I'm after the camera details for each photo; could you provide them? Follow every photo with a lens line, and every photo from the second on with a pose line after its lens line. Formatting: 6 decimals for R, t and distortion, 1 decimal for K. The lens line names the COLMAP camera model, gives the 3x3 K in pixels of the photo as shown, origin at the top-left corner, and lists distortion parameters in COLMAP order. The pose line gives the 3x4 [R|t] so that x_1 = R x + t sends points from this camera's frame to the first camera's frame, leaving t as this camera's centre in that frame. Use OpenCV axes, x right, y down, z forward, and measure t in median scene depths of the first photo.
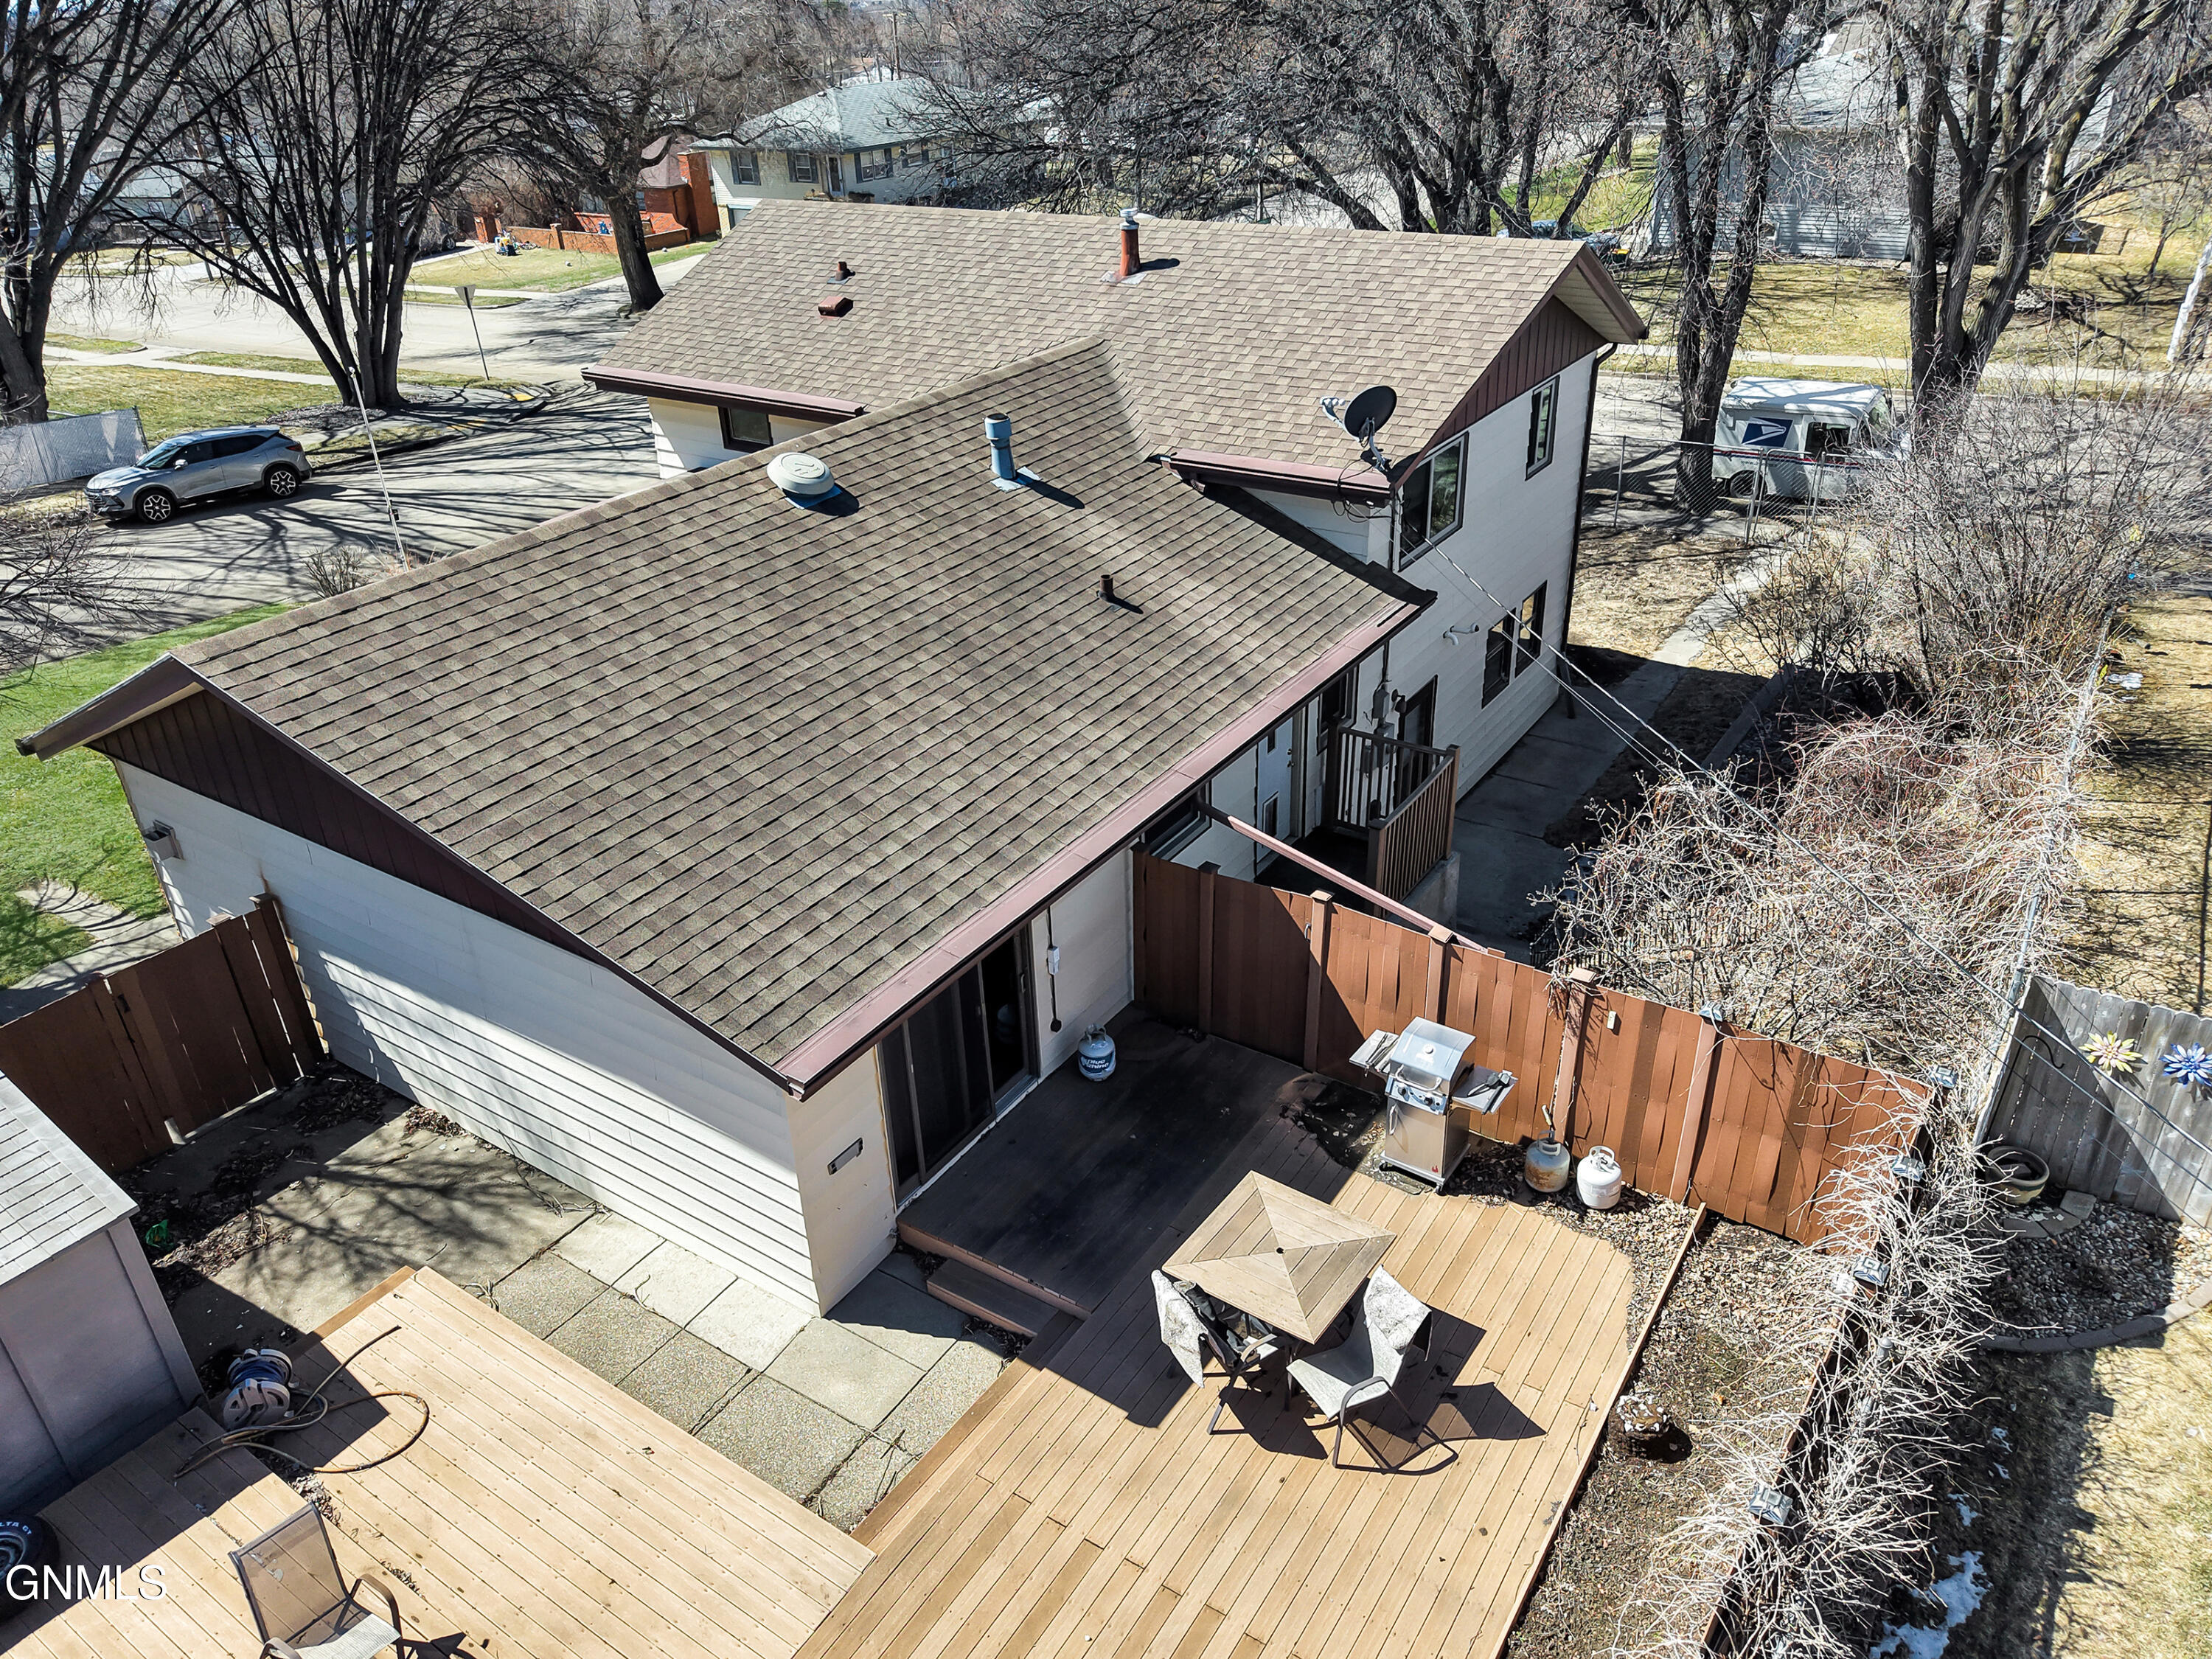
lens RADIAL K [[1520.1, 0, 1096.5], [0, 1520.1, 861.9], [0, 0, 1]] dist [0.105565, -0.108929]
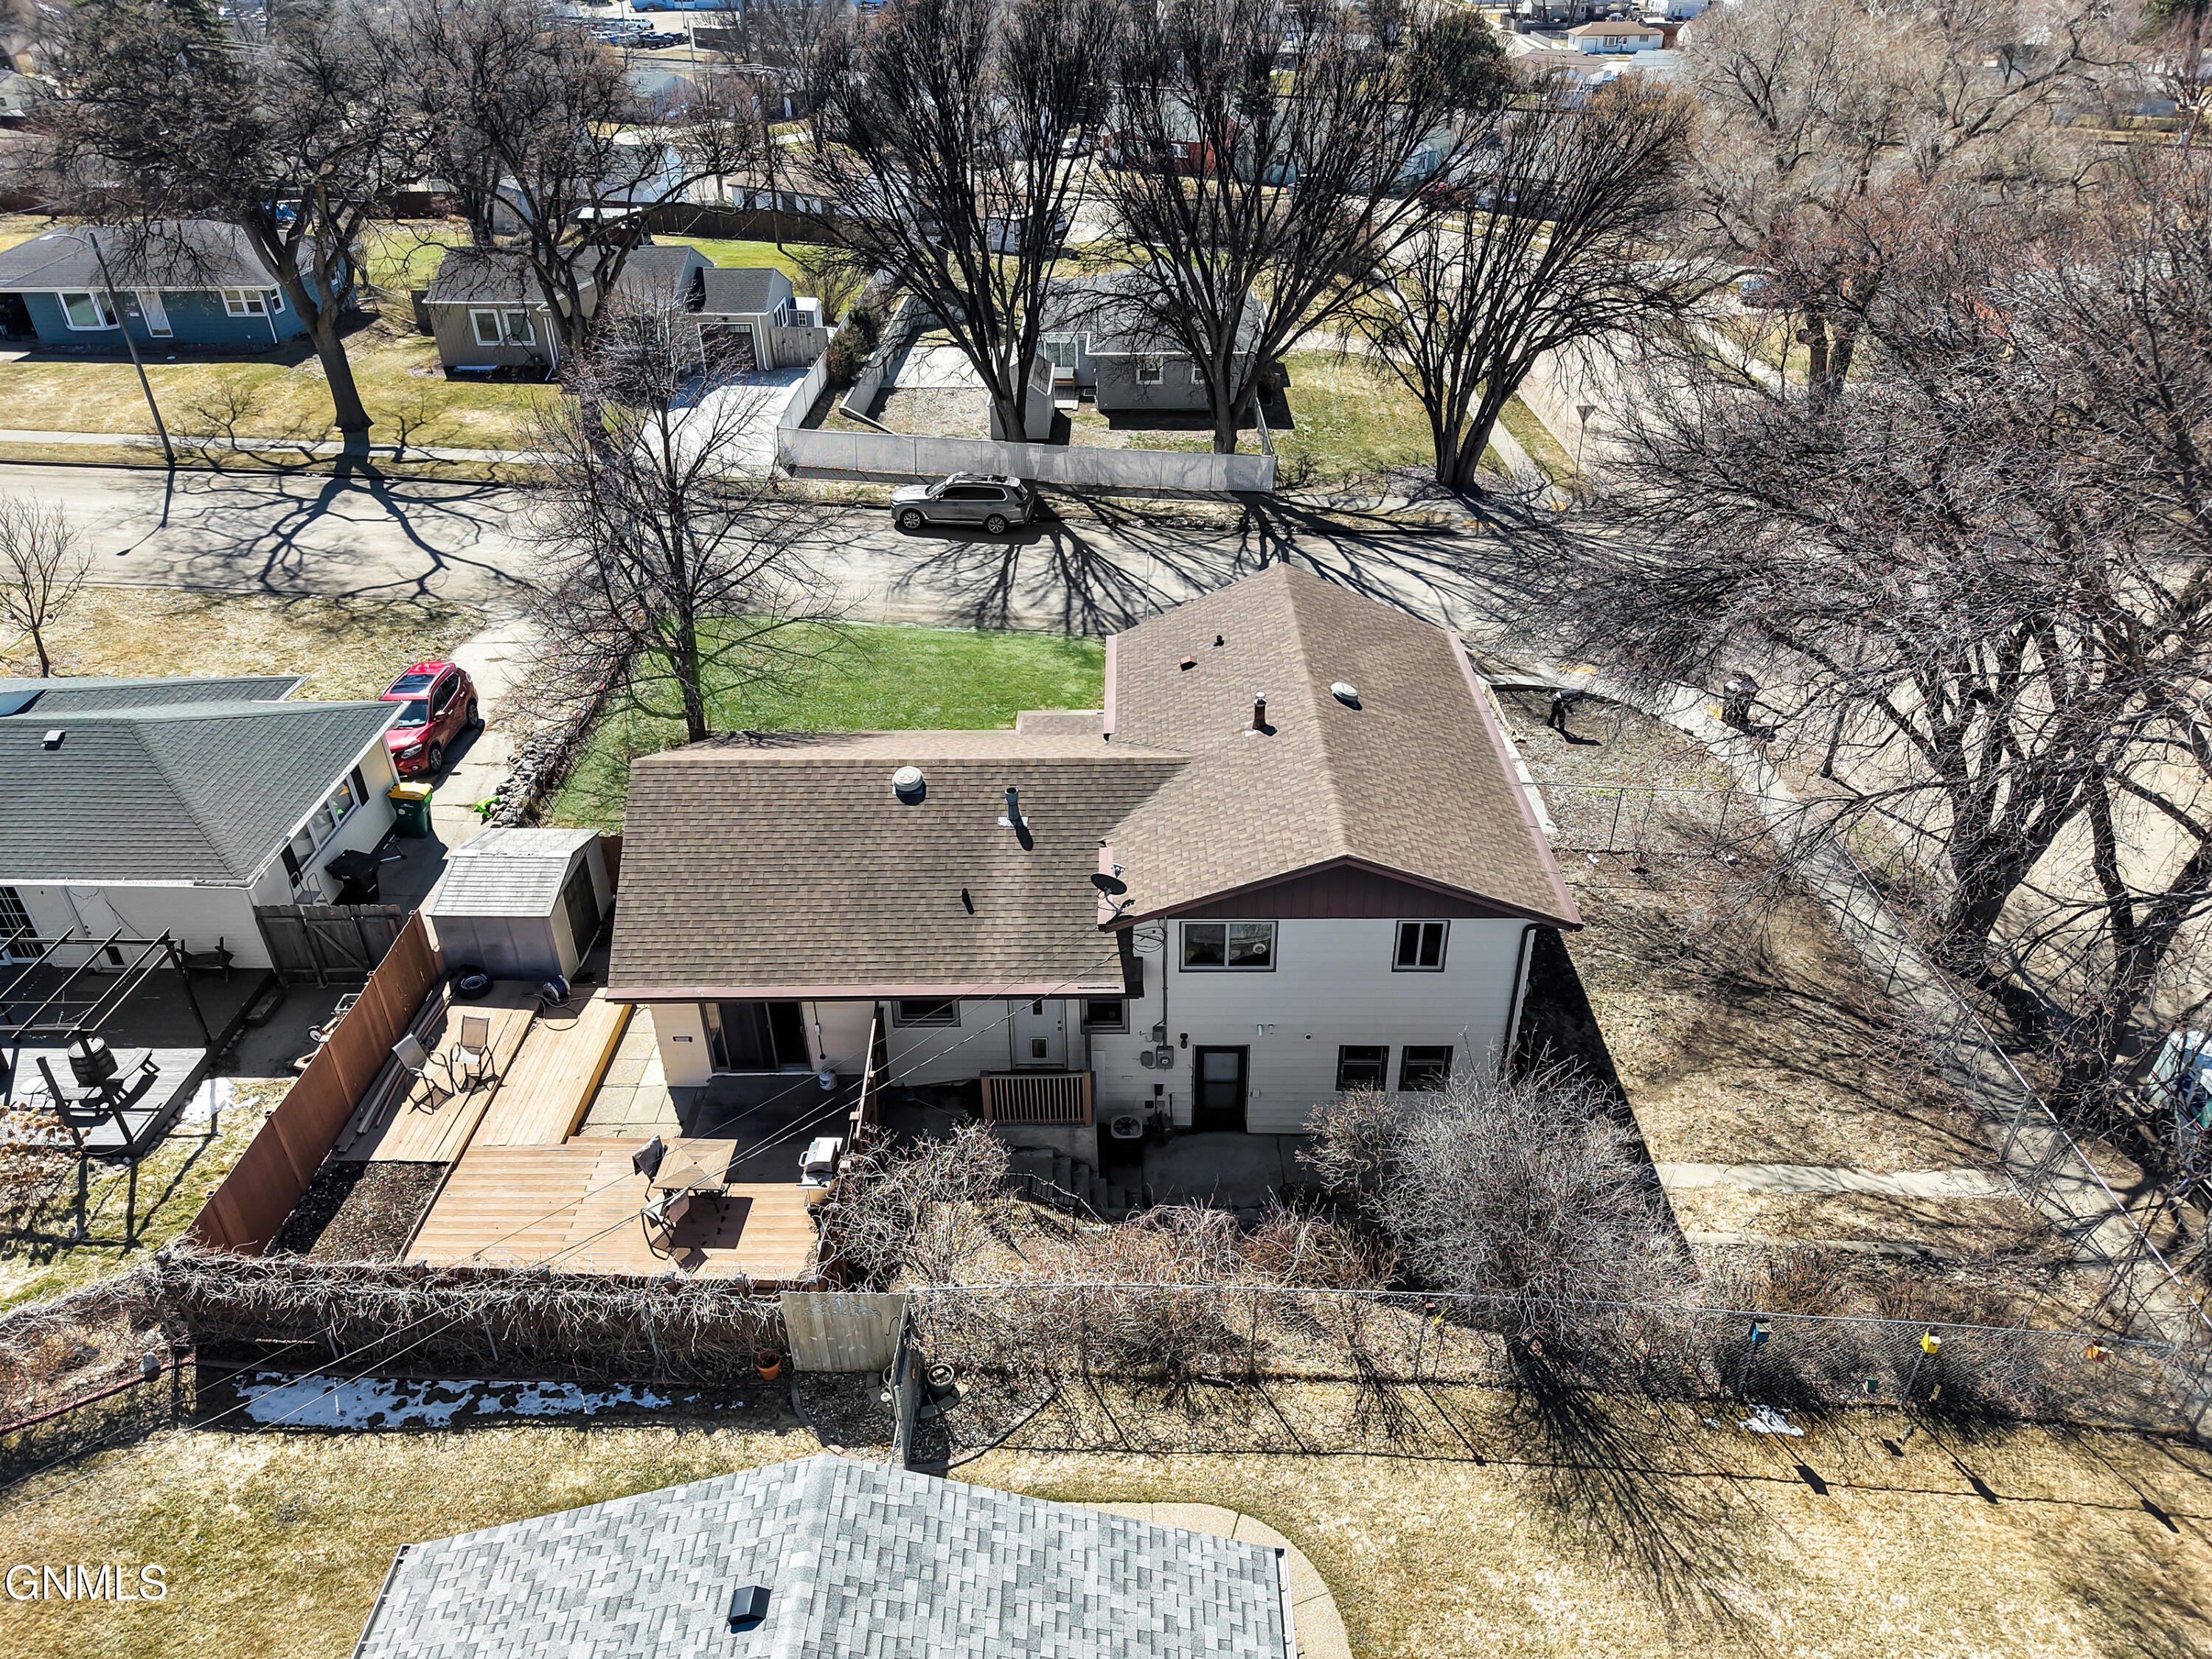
lens RADIAL K [[1493.6, 0, 1106.0], [0, 1493.6, 829.5], [0, 0, 1]] dist [0.034652, -0.035757]
pose [[0.551136, 0.475676, -0.685552, 1.469422], [-0.424763, 0.867113, 0.260174, -0.879944], [0.718210, 0.147805, 0.679947, -0.210164]]
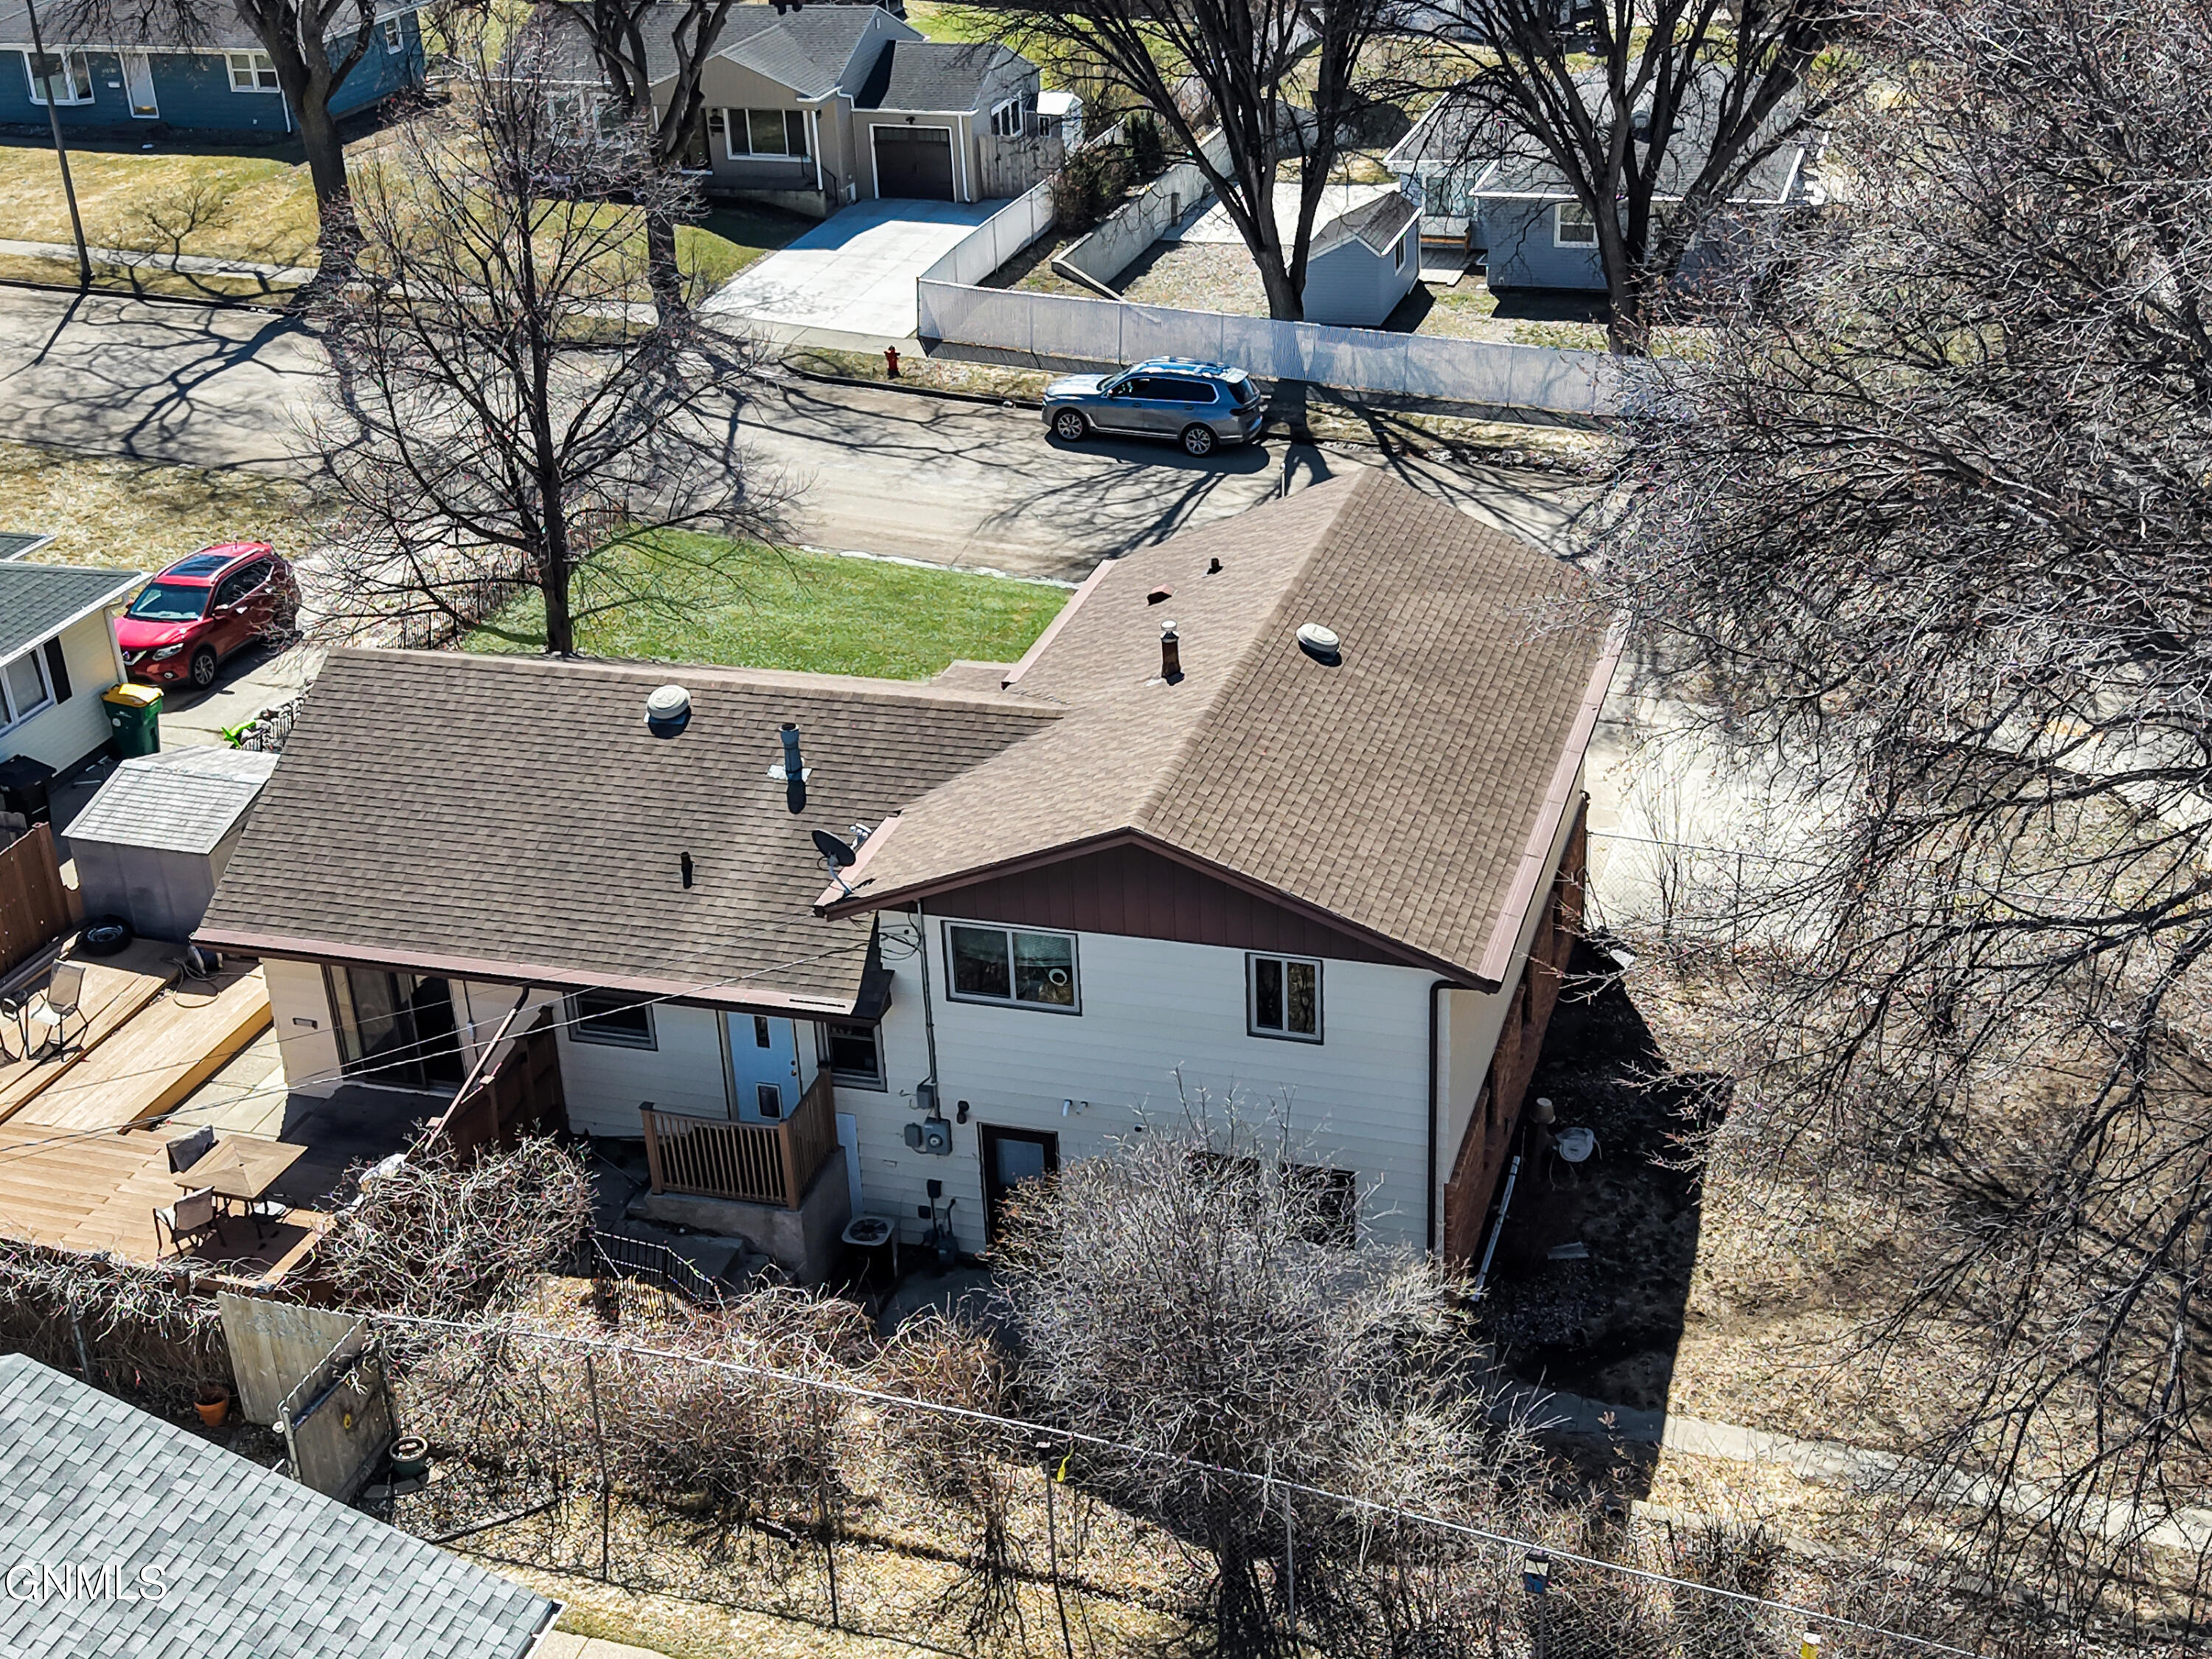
lens RADIAL K [[2736.5, 0, 1106.0], [0, 2736.5, 829.5], [0, 0, 1]] dist [0.181033, -0.612574]
pose [[0.291991, 0.450099, -0.843891, 2.321037], [-0.450438, 0.843078, 0.293811, -1.164369], [0.843710, 0.294330, 0.448913, 0.204253]]
